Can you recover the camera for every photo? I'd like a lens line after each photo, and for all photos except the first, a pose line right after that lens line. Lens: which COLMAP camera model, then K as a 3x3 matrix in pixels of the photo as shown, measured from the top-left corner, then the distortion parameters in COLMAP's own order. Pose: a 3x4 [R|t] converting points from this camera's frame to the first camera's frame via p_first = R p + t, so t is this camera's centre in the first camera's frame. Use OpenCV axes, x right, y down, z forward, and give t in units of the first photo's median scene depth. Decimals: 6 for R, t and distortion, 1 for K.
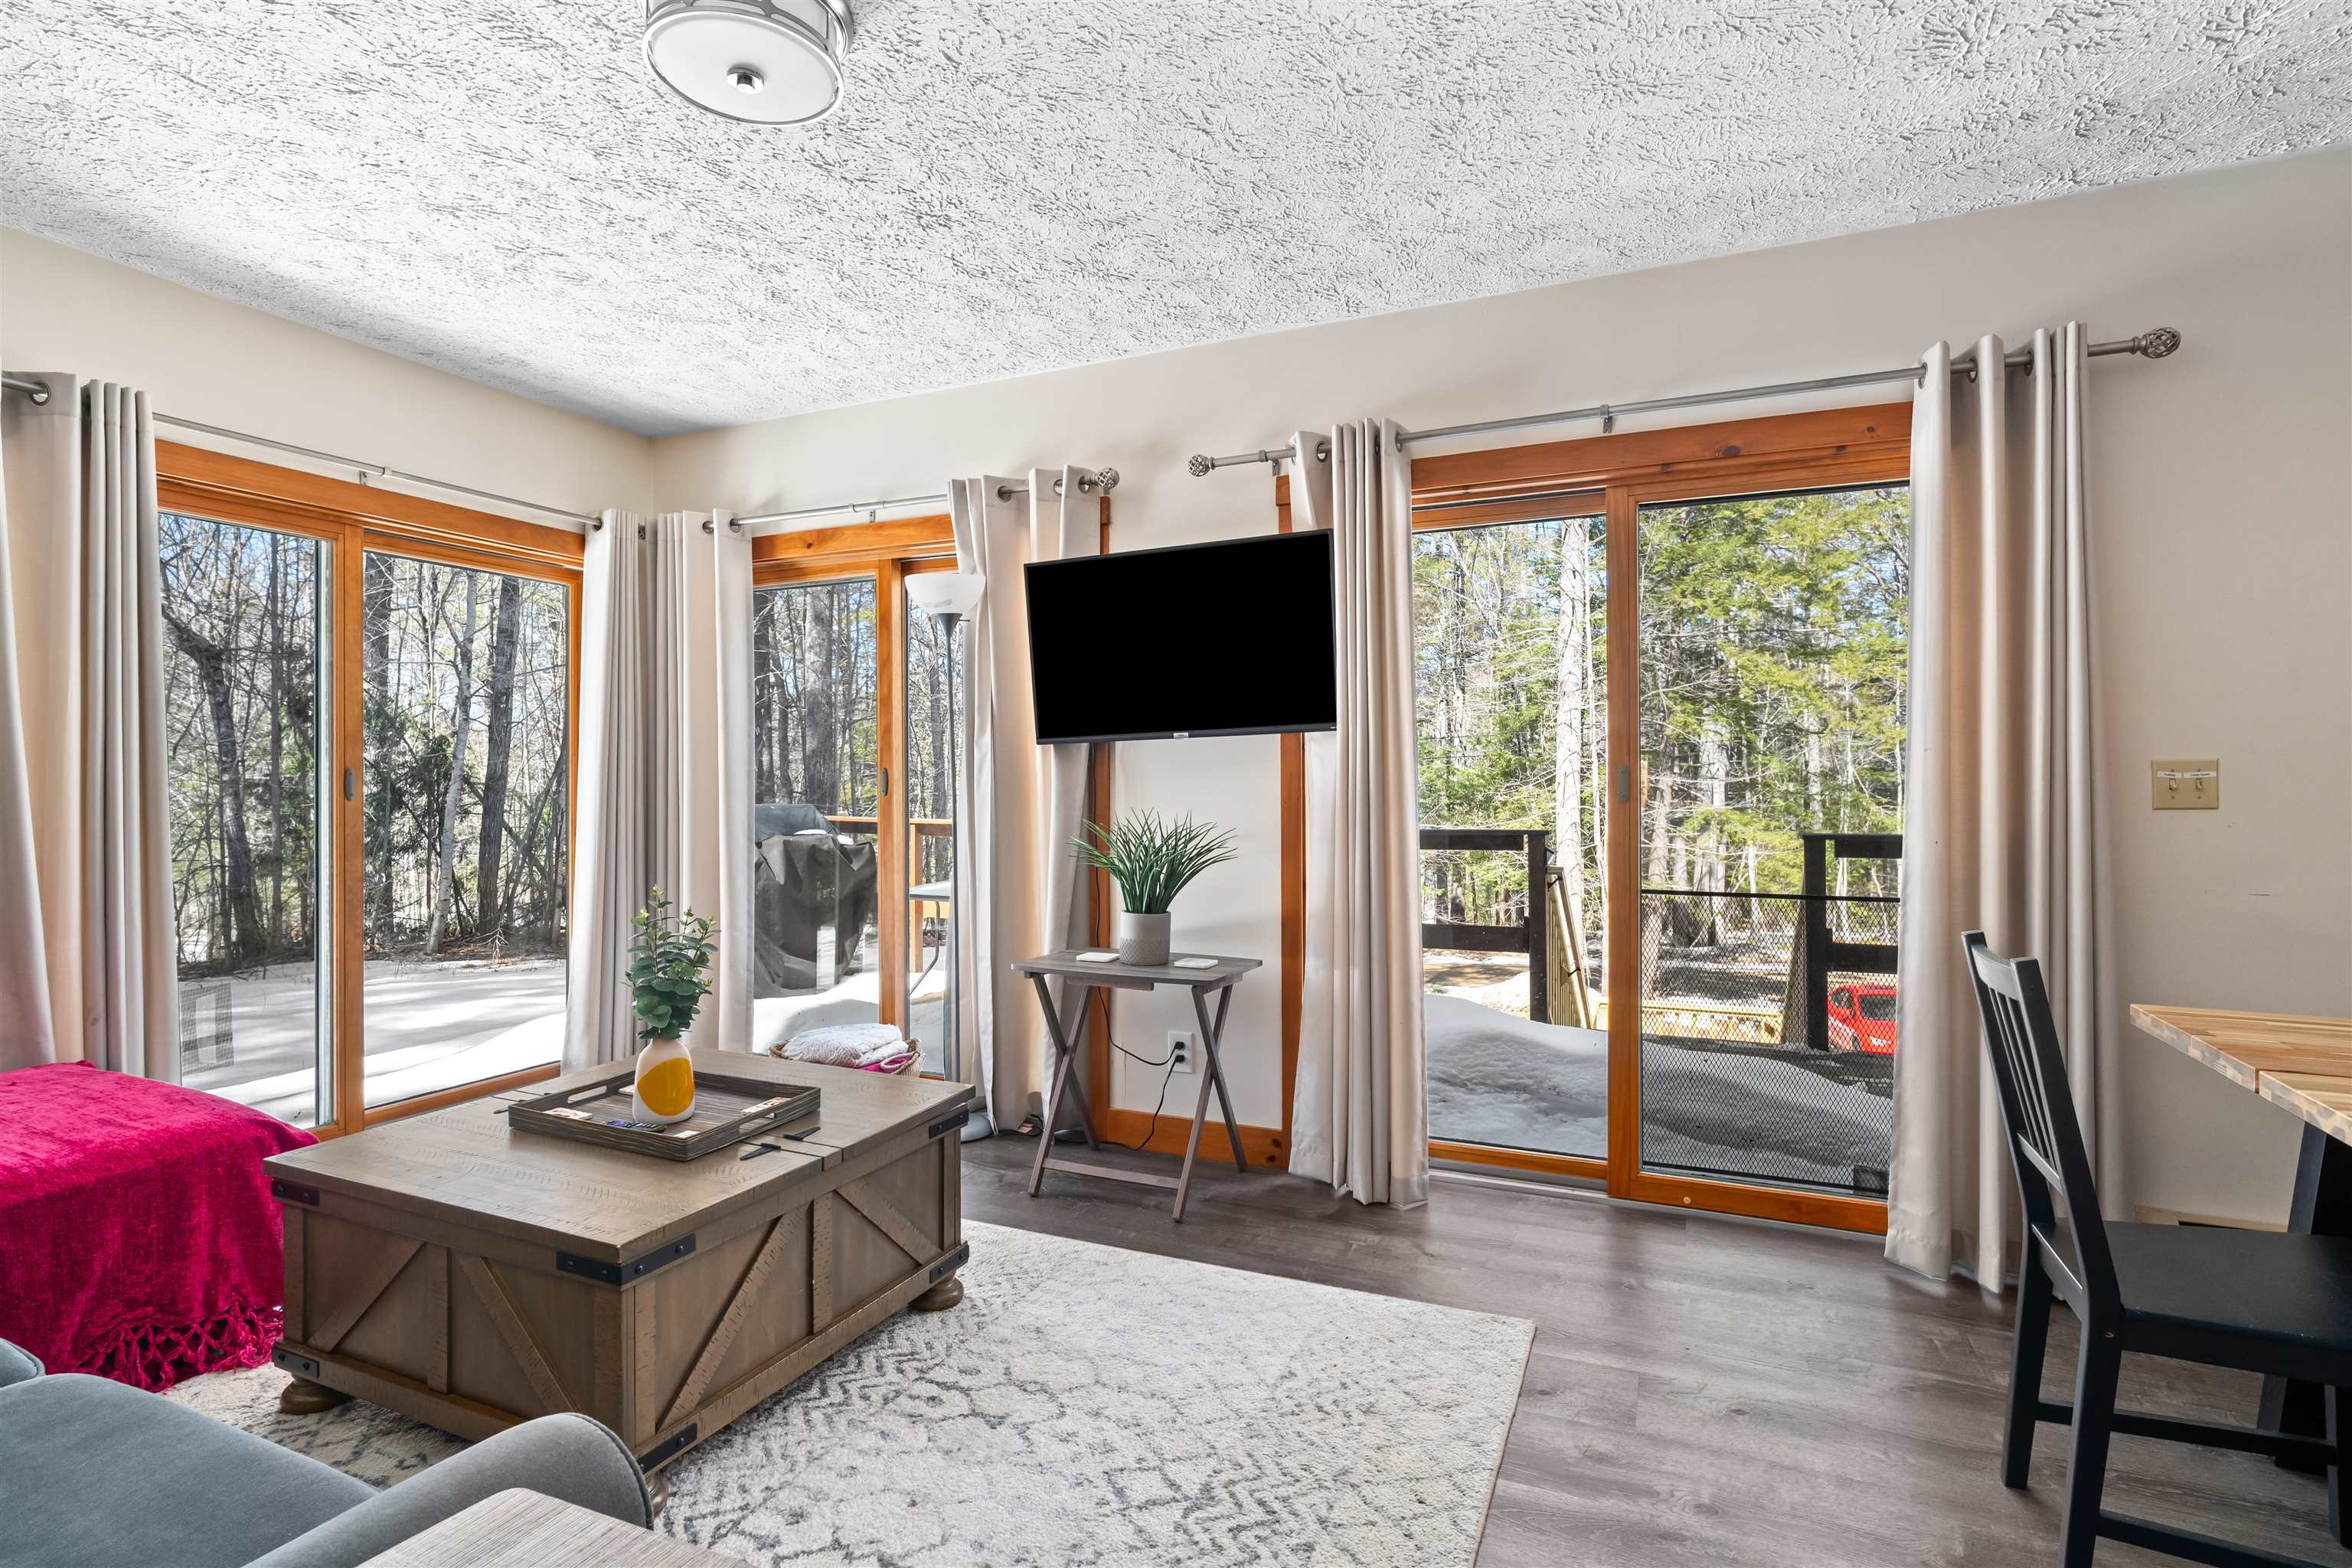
lens RADIAL K [[1129.2, 0, 1180.3], [0, 1129.2, 743.0], [0, 0, 1]] dist [-0.014883, 0.008049]
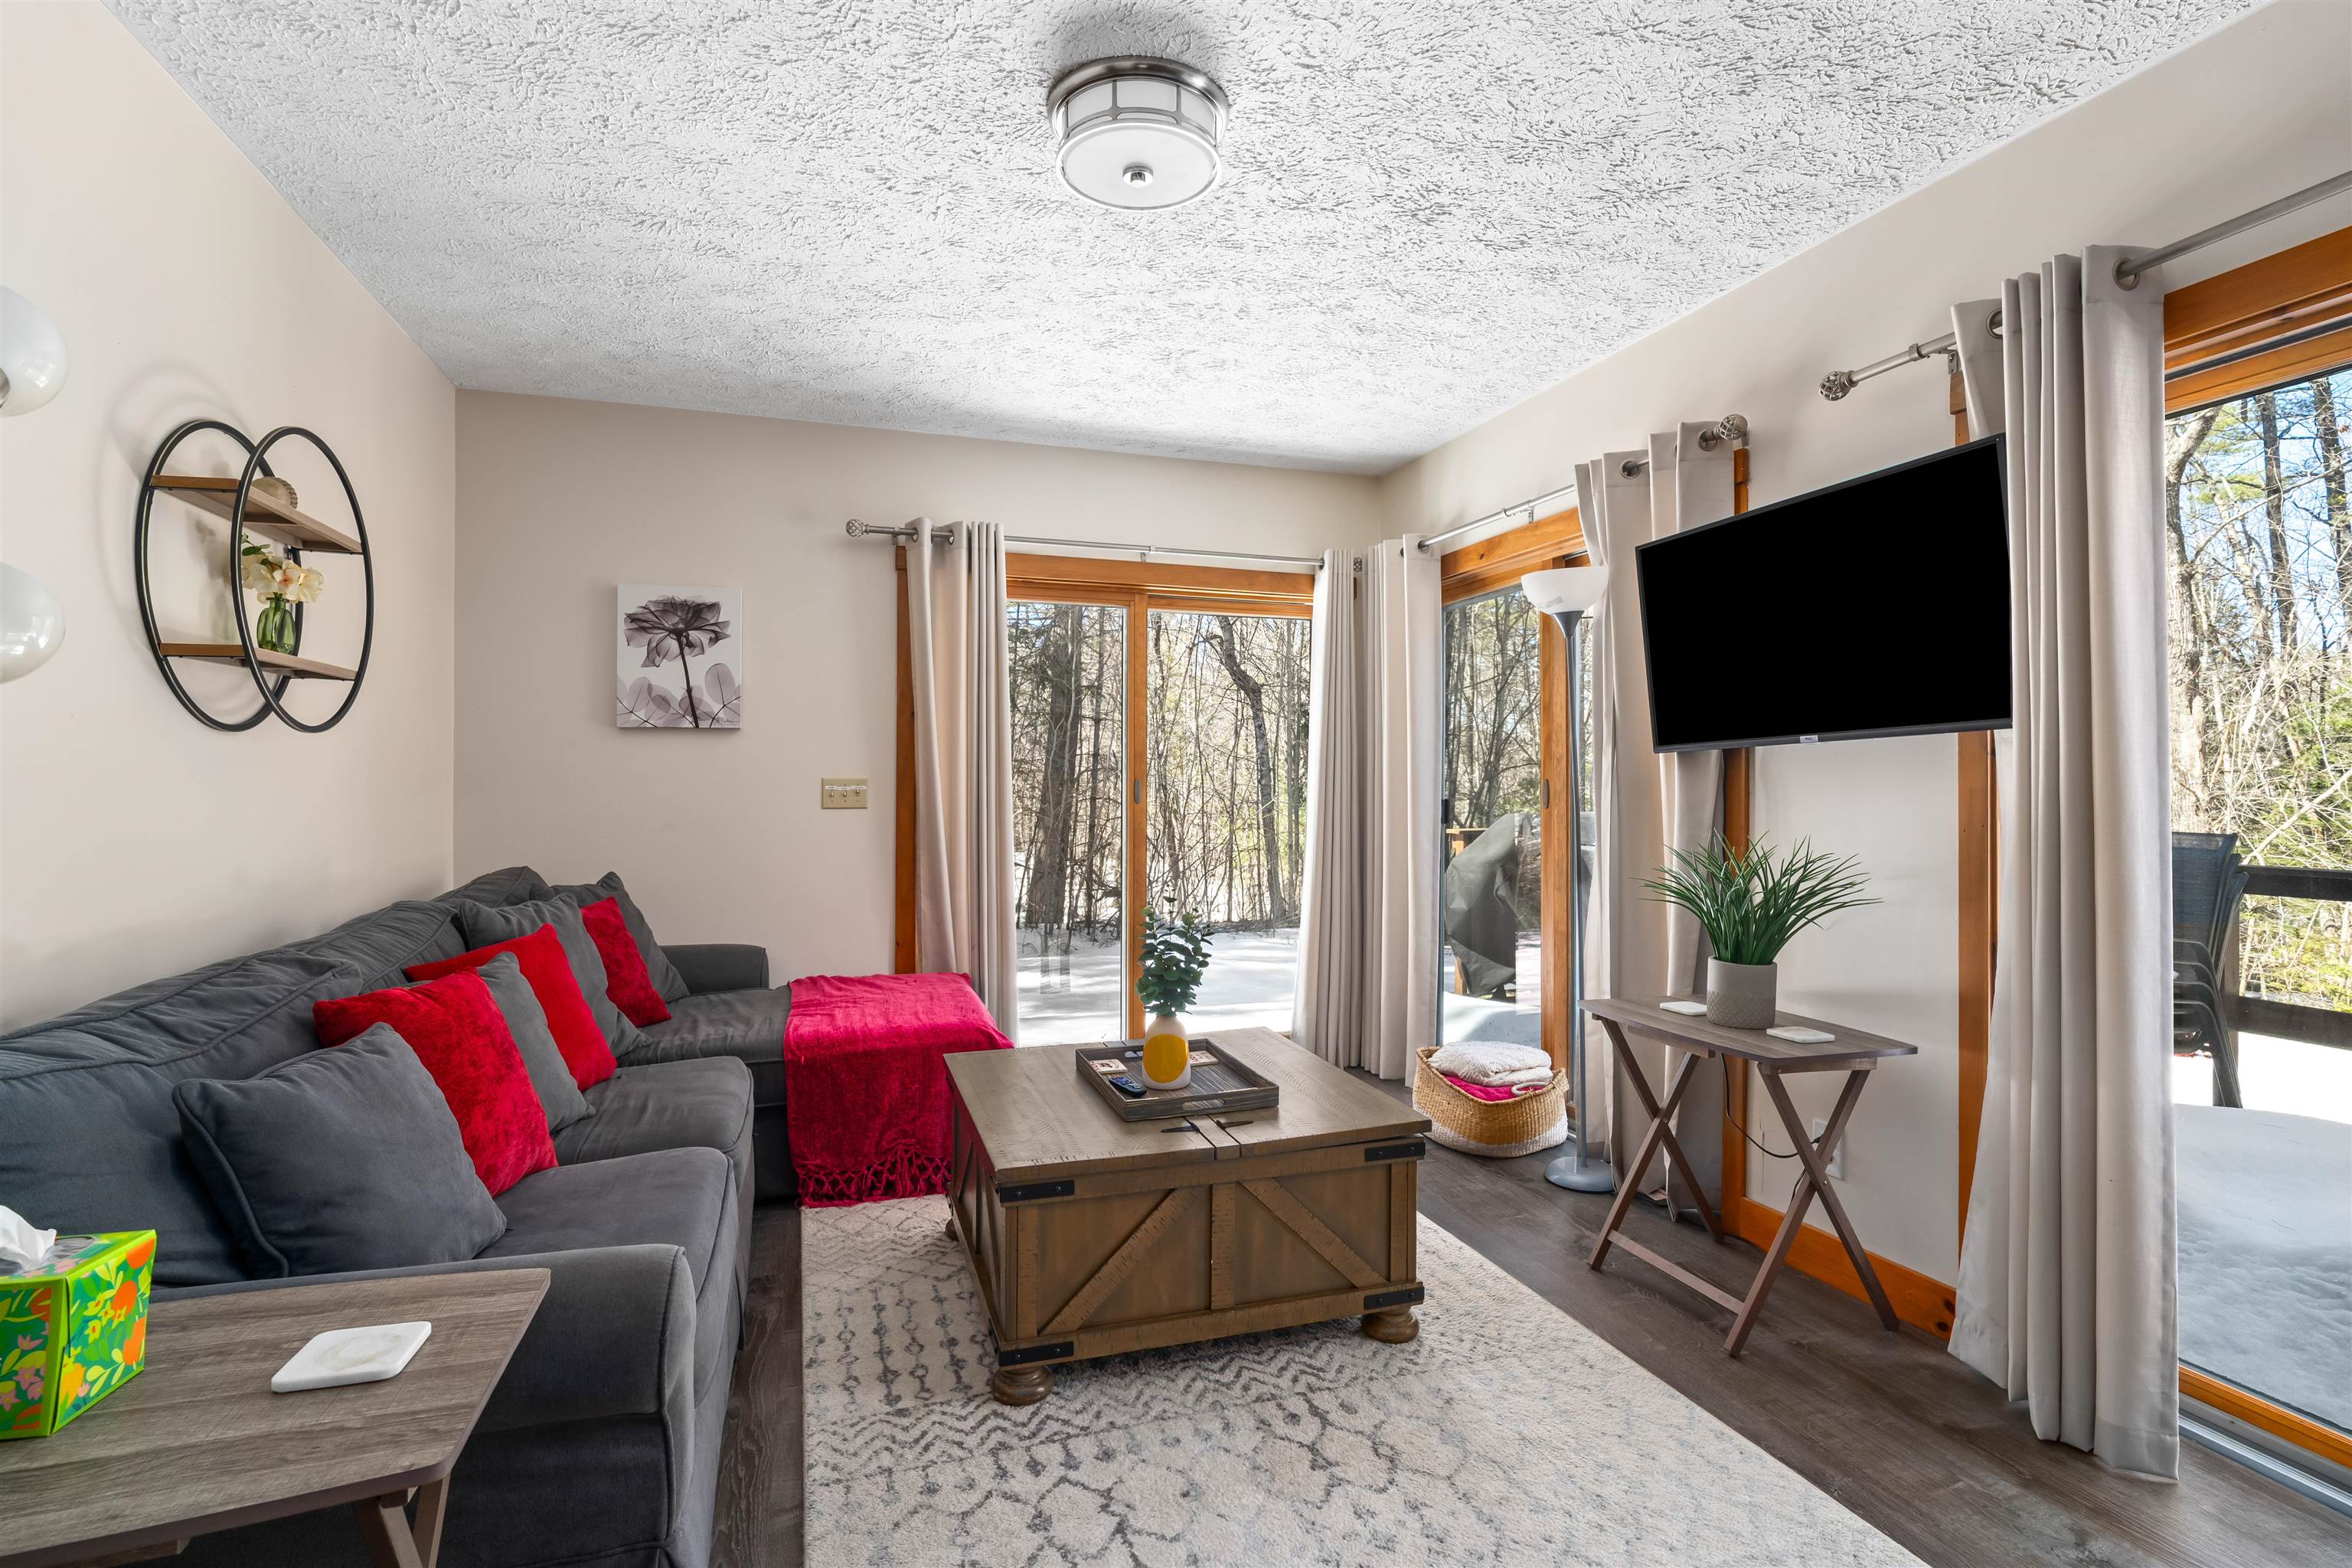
lens RADIAL K [[1129.2, 0, 1180.3], [0, 1129.2, 743.0], [0, 0, 1]] dist [-0.014883, 0.008049]
pose [[0.670529, -0.022144, -0.741552, 0.323447], [0.018046, 0.999746, -0.013537, -0.000753], [0.741664, -0.004305, 0.670758, 0.181747]]
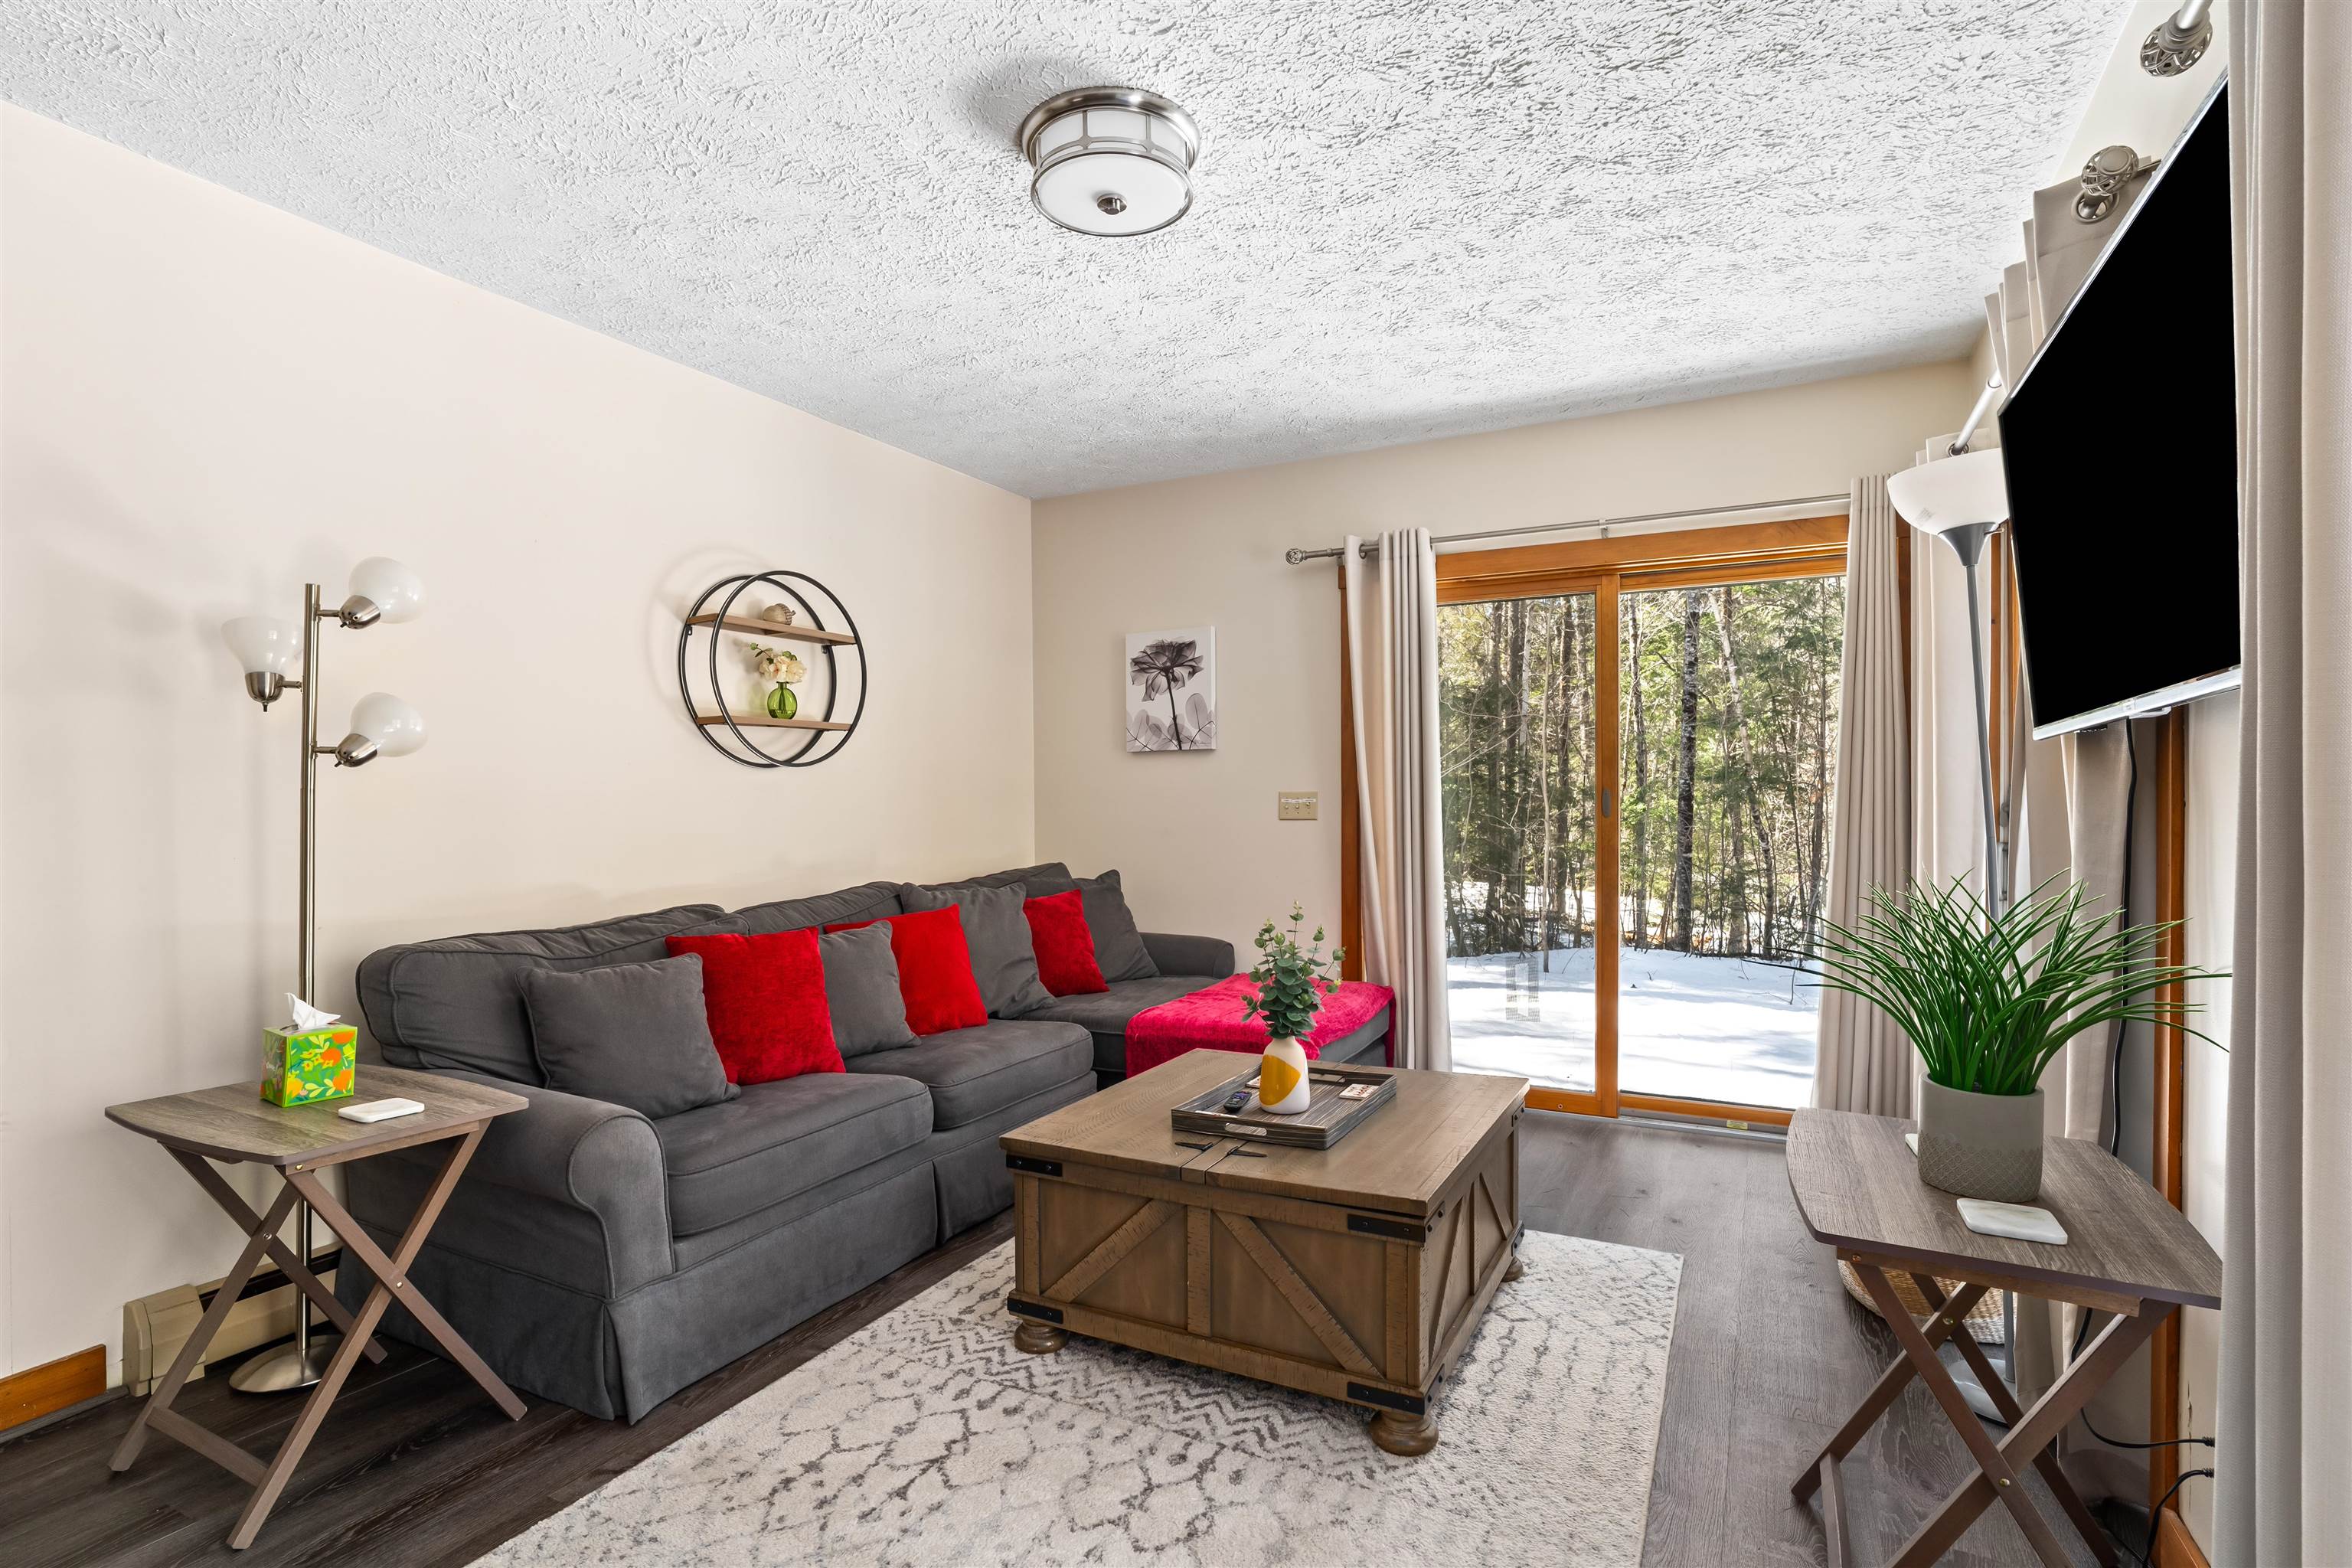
lens RADIAL K [[1114.2, 0, 1139.8], [0, 1114.2, 781.6], [0, 0, 1]] dist [-0.001747, -0.000388]
pose [[-0.064904, -0.009215, -0.997849, 0.508993], [0.036525, 0.999265, -0.011604, 0.013579], [0.997223, -0.037200, -0.064520, 0.729689]]
